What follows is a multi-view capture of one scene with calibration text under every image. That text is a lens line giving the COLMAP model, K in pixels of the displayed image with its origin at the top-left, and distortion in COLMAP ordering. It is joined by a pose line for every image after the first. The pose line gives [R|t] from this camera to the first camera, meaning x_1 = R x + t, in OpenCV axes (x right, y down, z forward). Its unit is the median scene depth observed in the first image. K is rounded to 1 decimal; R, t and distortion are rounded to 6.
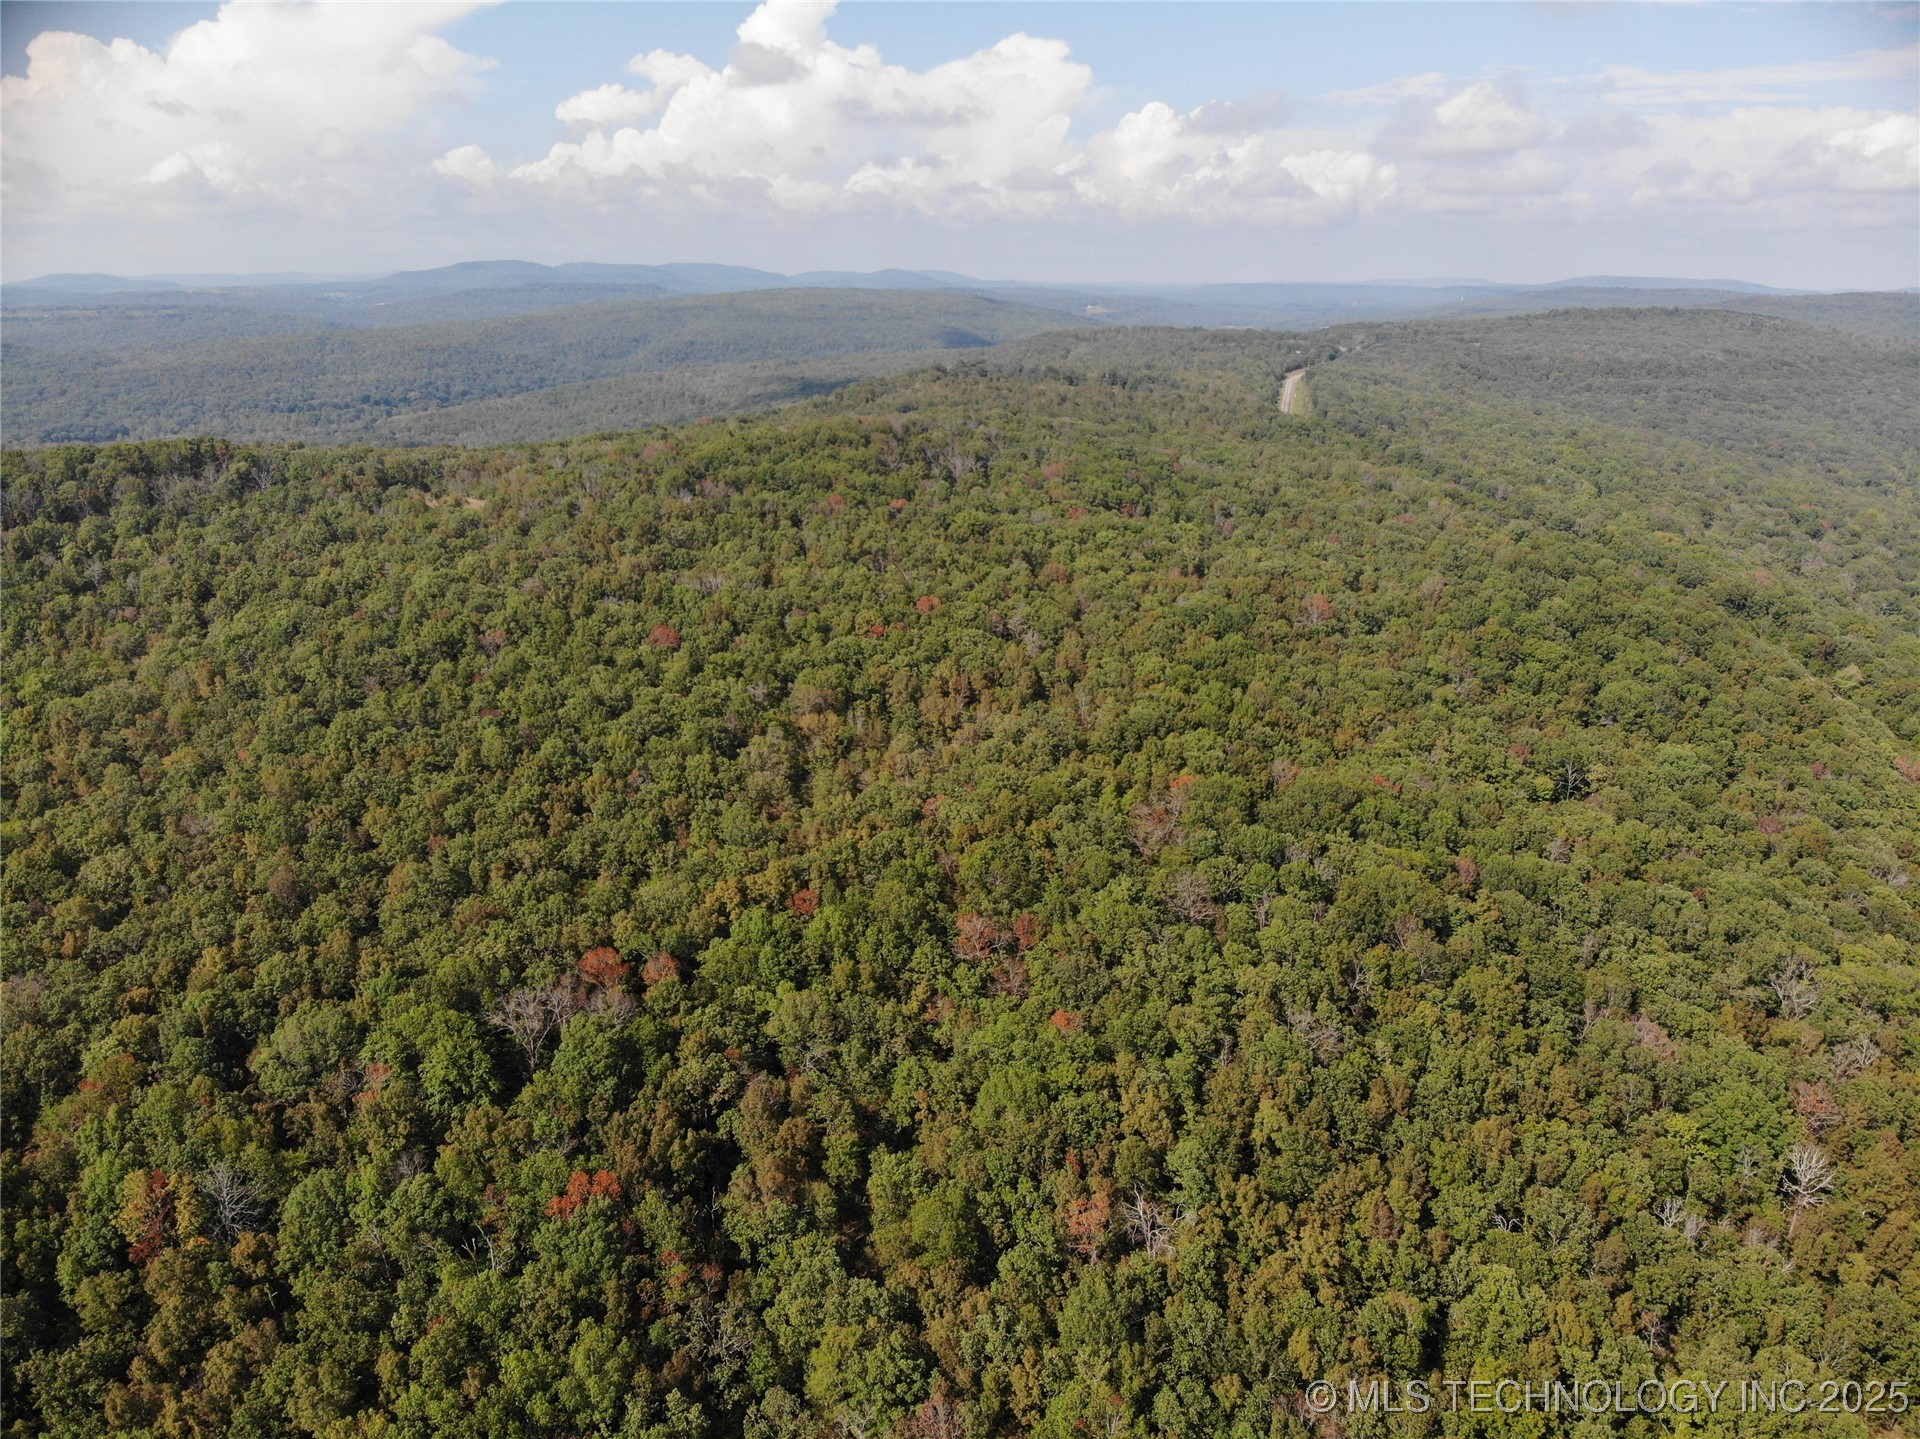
lens RADIAL K [[1392.8, 0, 971.4], [0, 1392.8, 720.4], [0, 0, 1]] dist [0.067203, -0.187533]
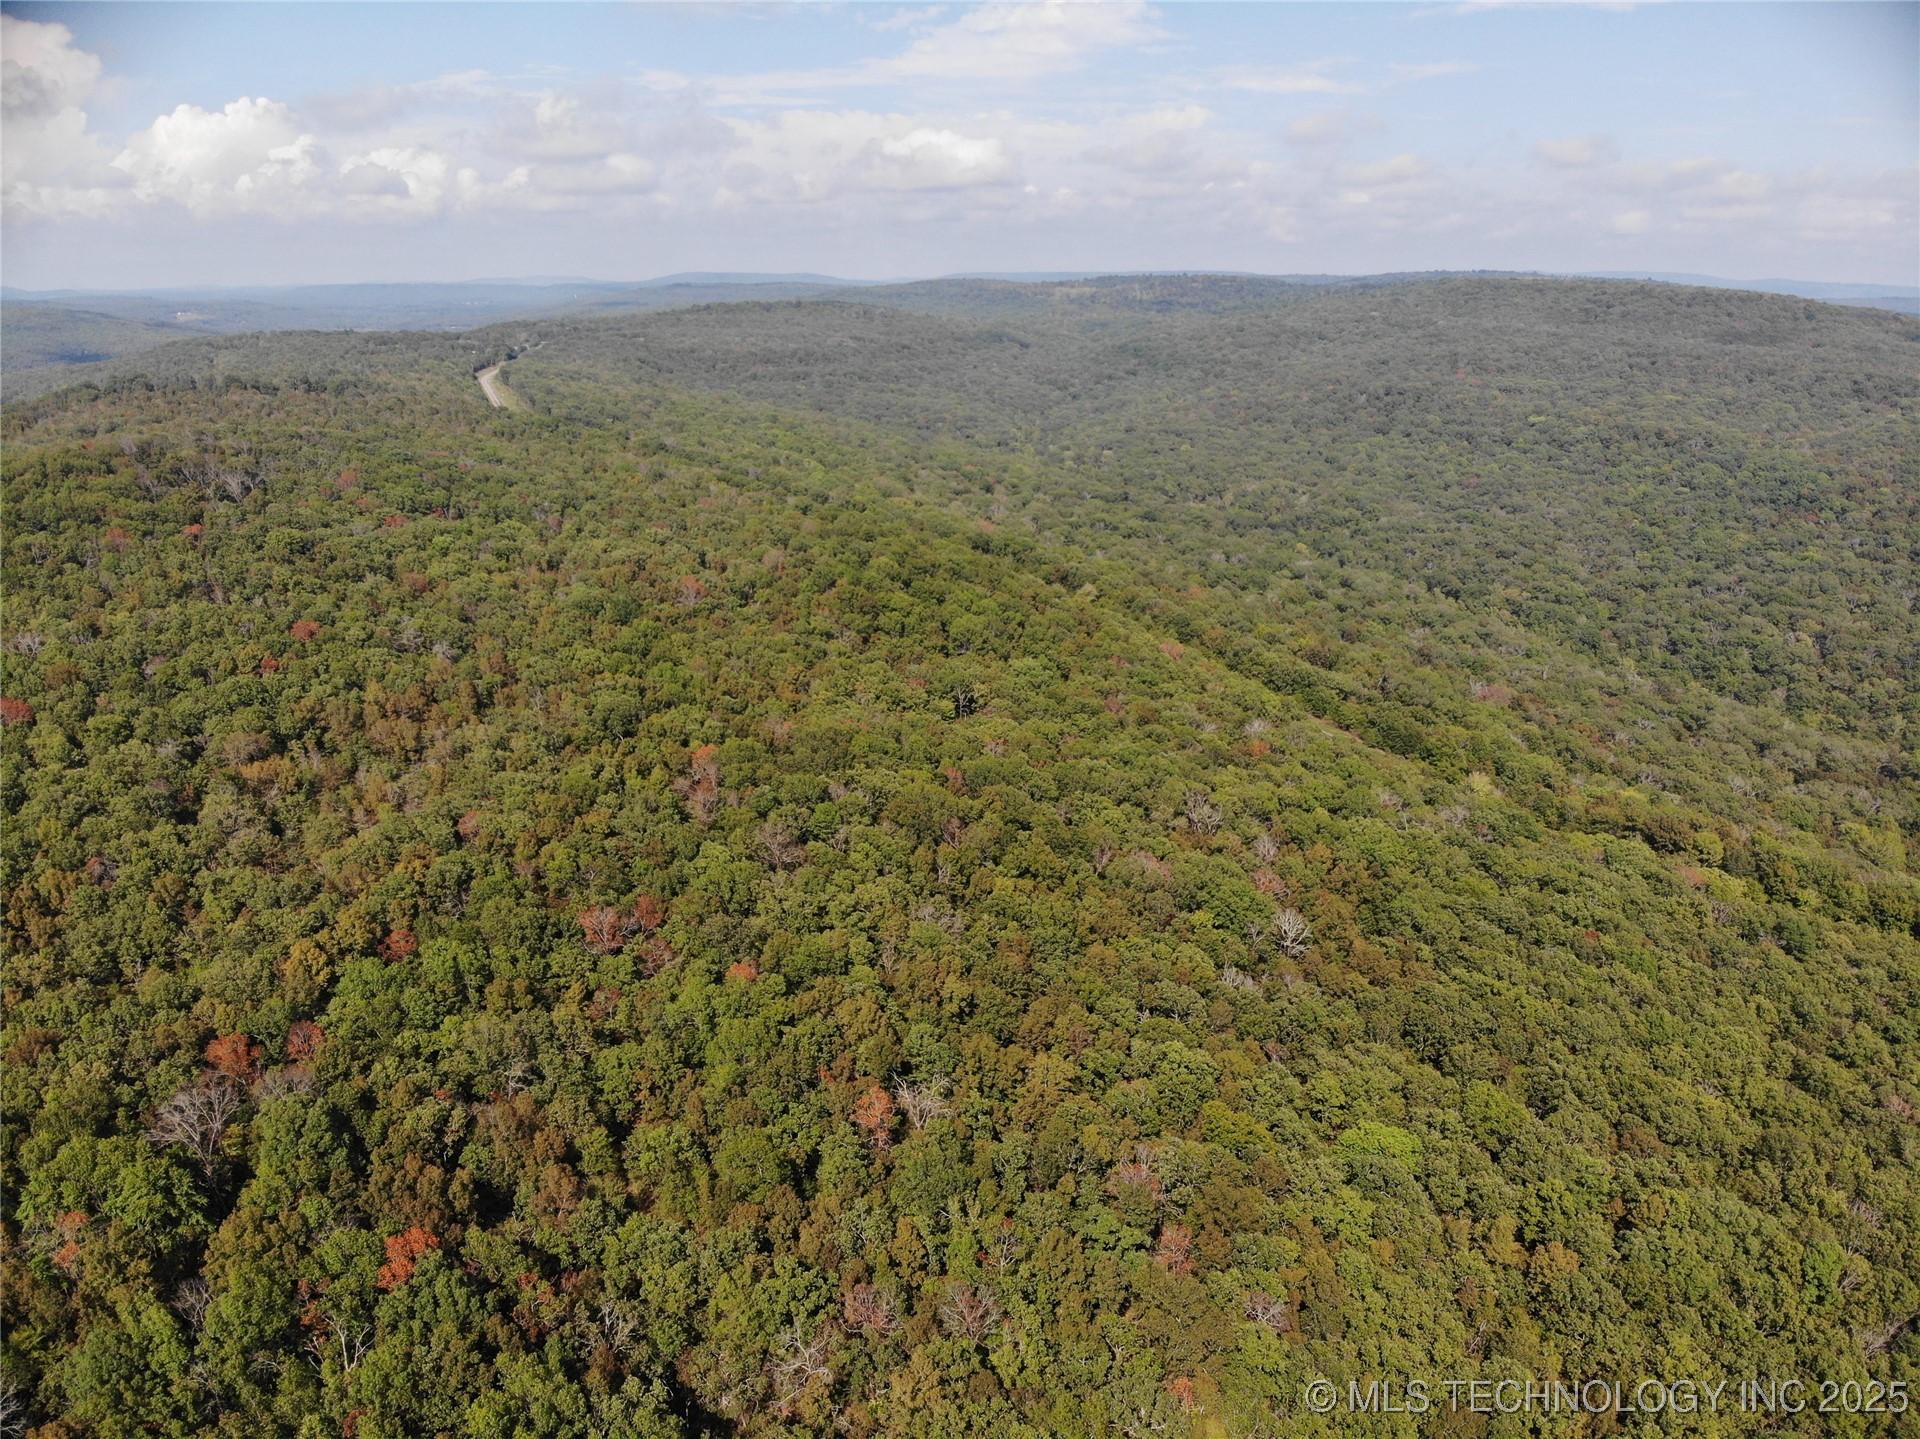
lens RADIAL K [[1401.8, 0, 971.5], [0, 1401.8, 724.9], [0, 0, 1]] dist [0.040662, -0.145410]
pose [[0.827954, -0.170170, 0.534354, -0.142671], [0.168318, 0.984325, 0.052669, 0.001258], [-0.534941, 0.046334, 0.843618, -0.002390]]
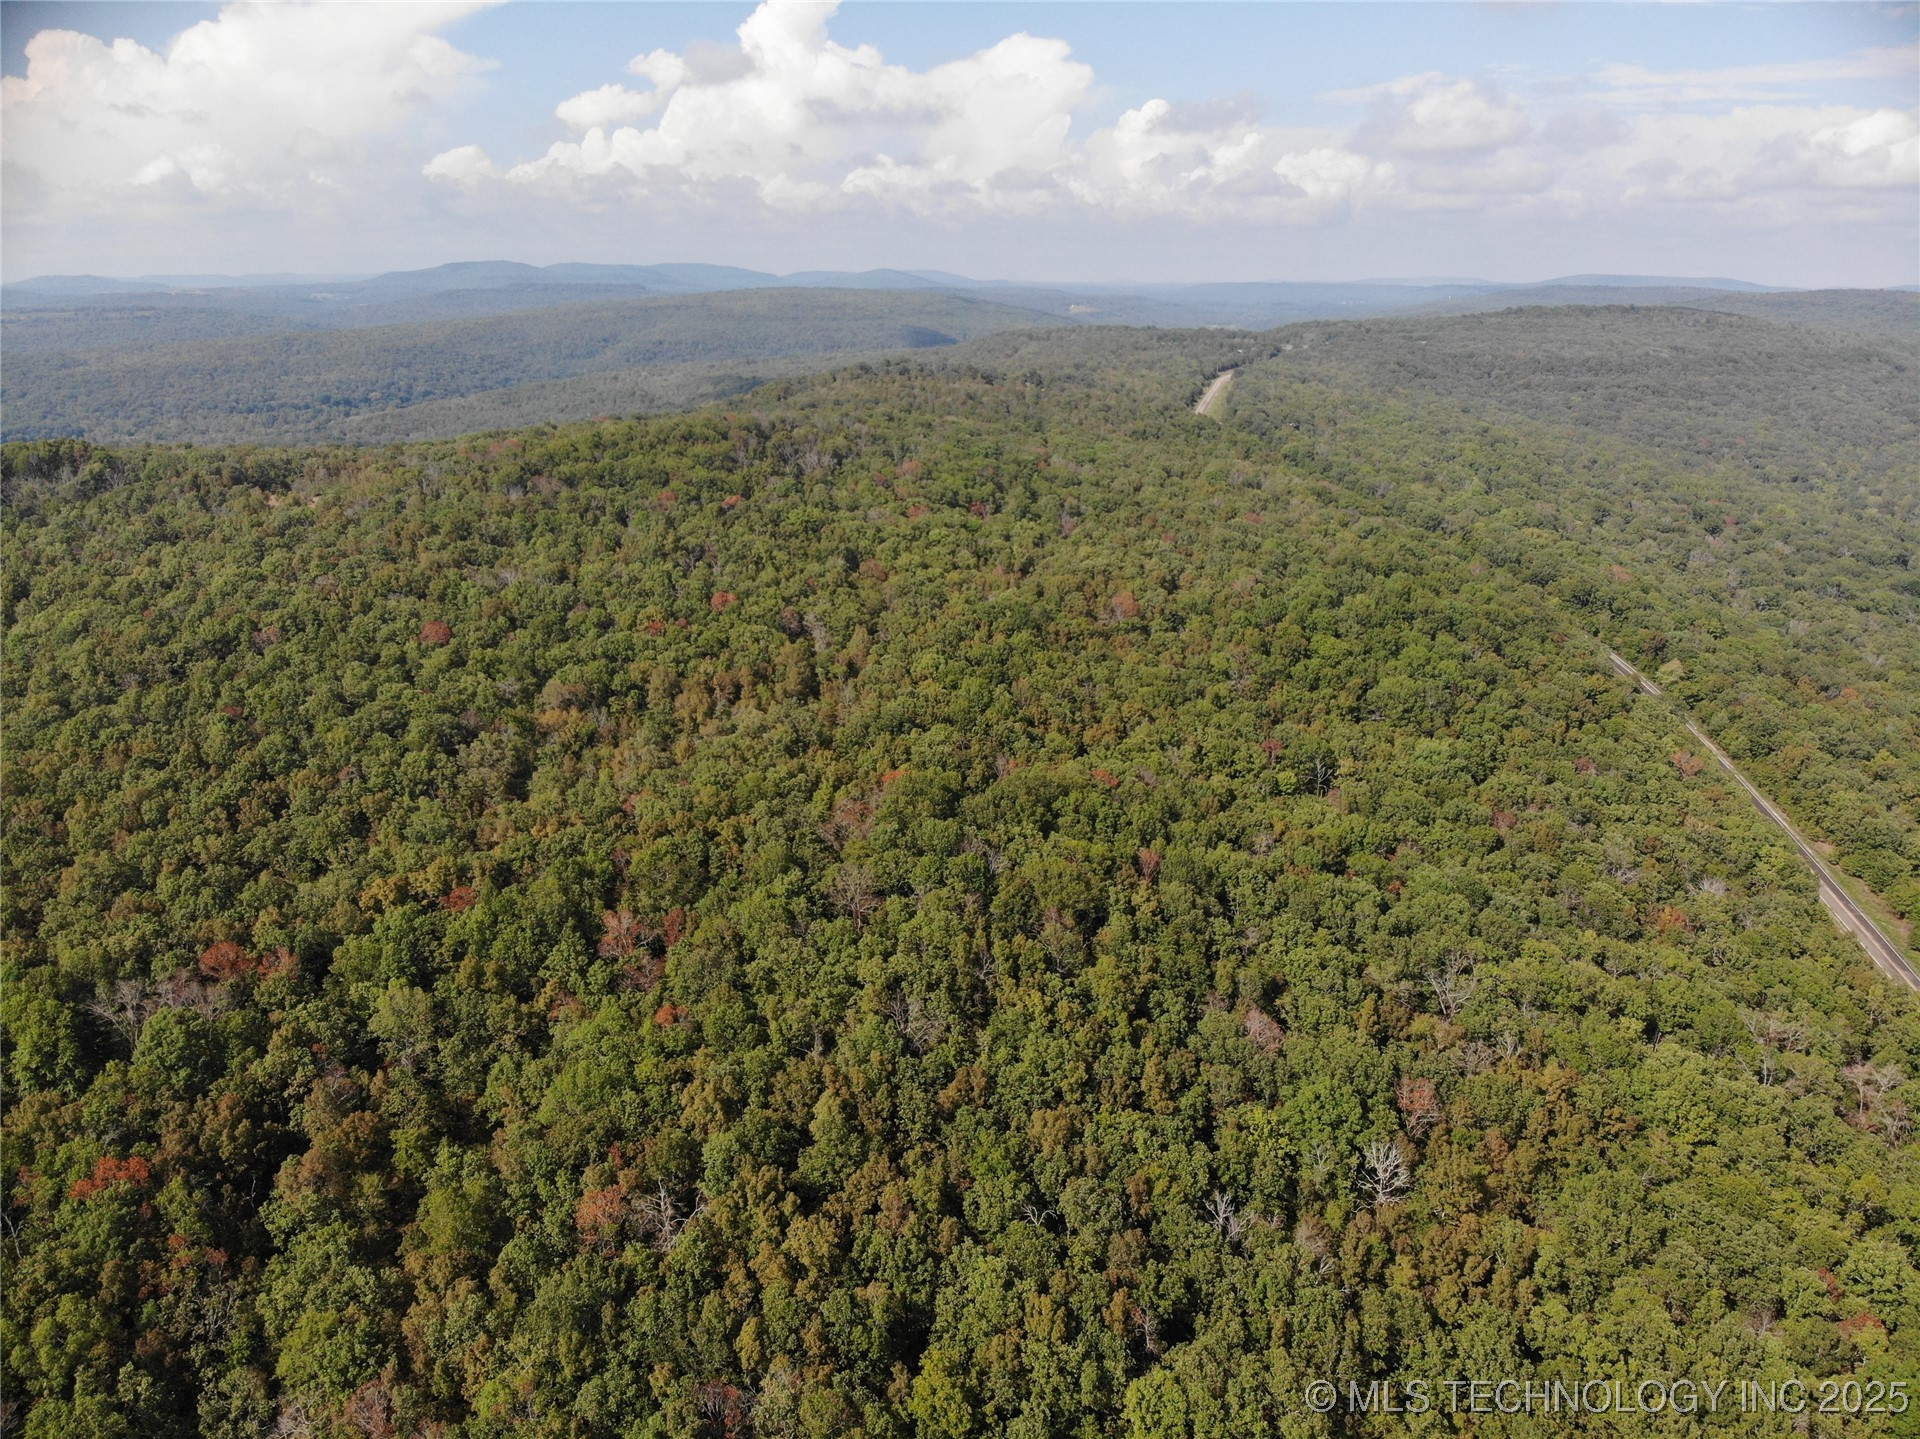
lens RADIAL K [[1392.8, 0, 971.4], [0, 1392.8, 720.4], [0, 0, 1]] dist [0.067203, -0.187533]
pose [[0.999998, -0.001733, 0.000630, 0.125448], [0.001733, 0.999998, 0.000180, 0.002076], [-0.000630, -0.000178, 1.000000, -0.000534]]
